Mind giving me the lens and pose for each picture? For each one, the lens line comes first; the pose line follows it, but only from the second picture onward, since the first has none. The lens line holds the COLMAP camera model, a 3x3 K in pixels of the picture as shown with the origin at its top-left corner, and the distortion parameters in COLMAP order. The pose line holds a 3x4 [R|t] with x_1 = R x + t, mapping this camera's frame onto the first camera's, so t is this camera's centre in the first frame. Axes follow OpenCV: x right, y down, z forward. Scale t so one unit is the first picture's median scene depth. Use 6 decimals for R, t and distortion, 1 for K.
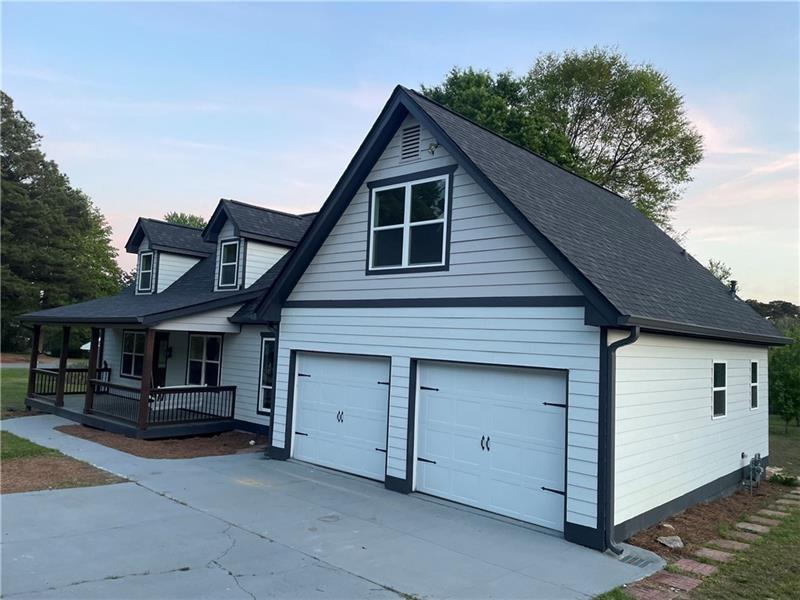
lens RADIAL K [[595.2, 0, 403.3], [0, 595.2, 296.0], [0, 0, 1]] dist [0.096371, -0.117309]
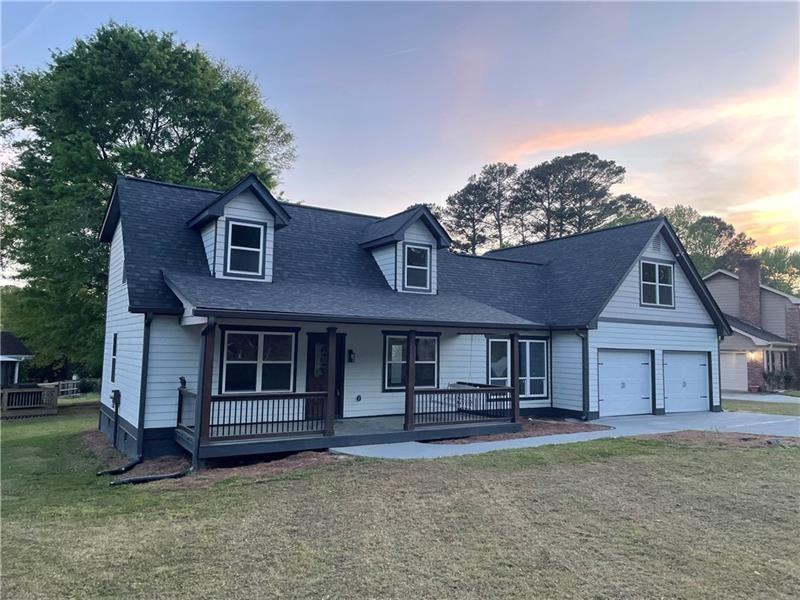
lens RADIAL K [[595.2, 0, 403.3], [0, 595.2, 296.0], [0, 0, 1]] dist [0.096371, -0.117309]
pose [[0.273009, 0.043310, 0.961036, -2.110664], [-0.079973, 0.996550, -0.022192, 0.033711], [-0.958681, -0.070799, 0.275531, 1.216396]]
